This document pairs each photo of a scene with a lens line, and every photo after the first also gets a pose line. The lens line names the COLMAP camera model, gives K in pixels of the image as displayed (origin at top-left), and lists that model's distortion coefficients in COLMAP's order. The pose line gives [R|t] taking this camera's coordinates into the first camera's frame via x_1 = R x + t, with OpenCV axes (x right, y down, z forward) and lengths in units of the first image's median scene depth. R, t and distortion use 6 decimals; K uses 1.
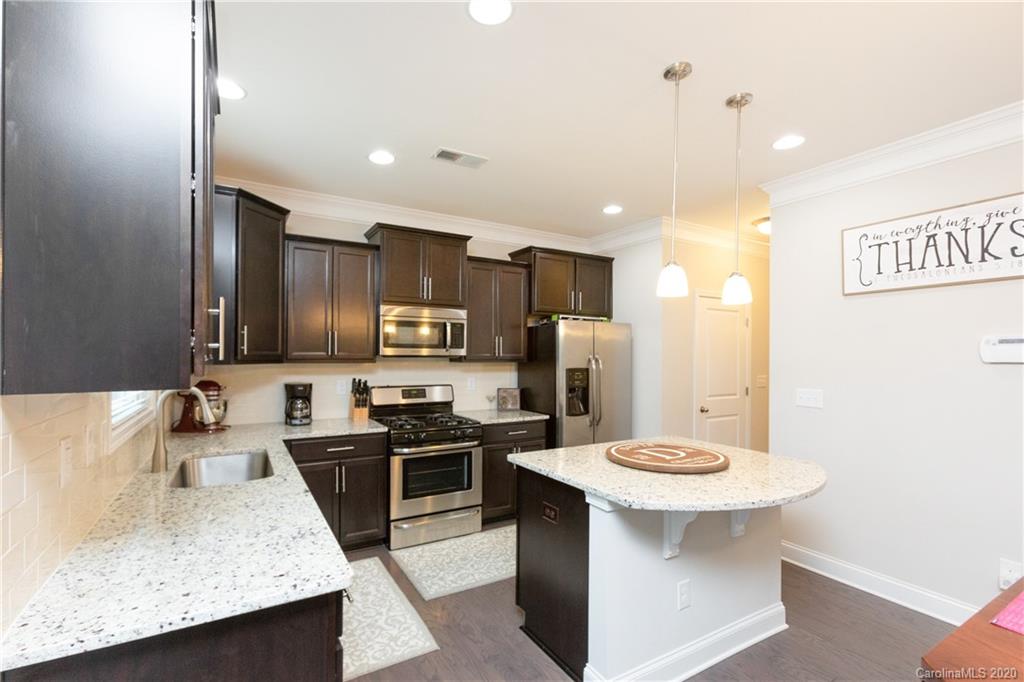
lens RADIAL K [[467.2, 0, 506.9], [0, 467.2, 349.9], [0, 0, 1]] dist [-0.001412, 0.000011]
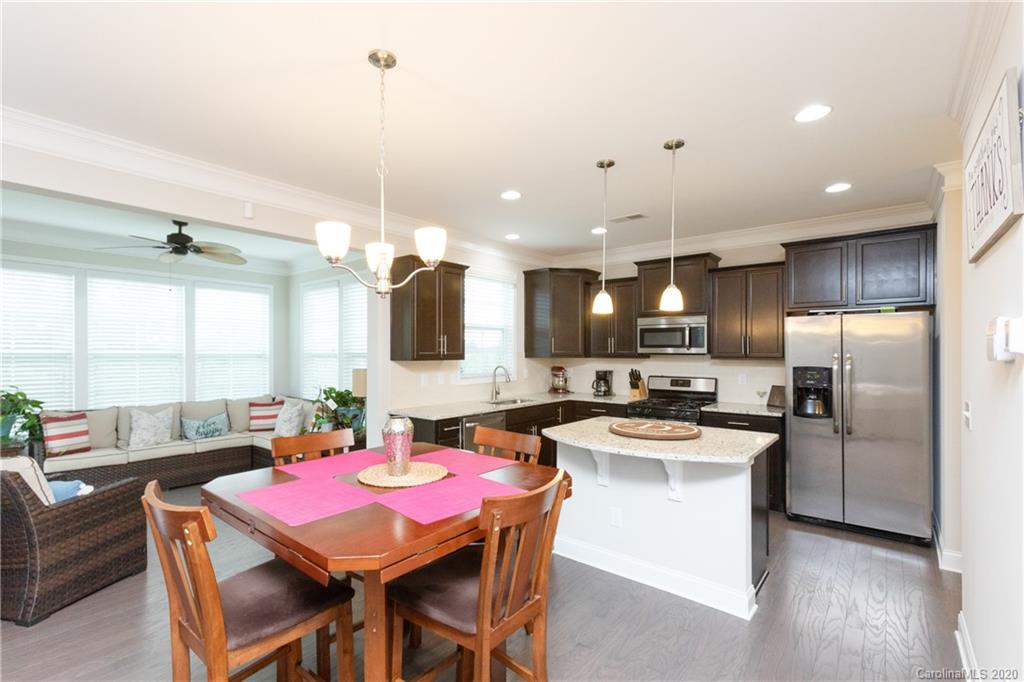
lens RADIAL K [[467.2, 0, 506.9], [0, 467.2, 349.9], [0, 0, 1]] dist [-0.001412, 0.000011]
pose [[0.327484, -0.007715, -0.944825, 0.877049], [0.013563, 0.999902, -0.003463, 0.000291], [0.944759, -0.011681, 0.327557, 0.129817]]
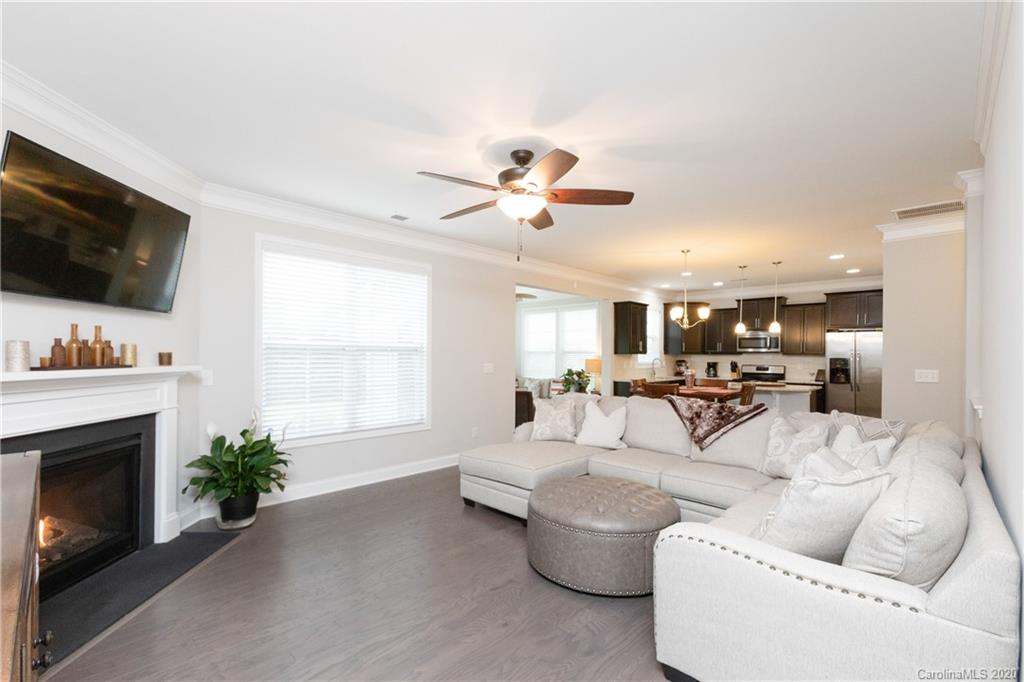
lens RADIAL K [[454.1, 0, 507.3], [0, 454.1, 356.4], [0, 0, 1]] dist [0.000606, 0.000045]
pose [[0.254461, 0.003241, -0.967078, 1.630547], [0.008347, 0.999950, 0.005547, 0.011990], [0.967047, -0.009484, 0.254421, -0.756136]]
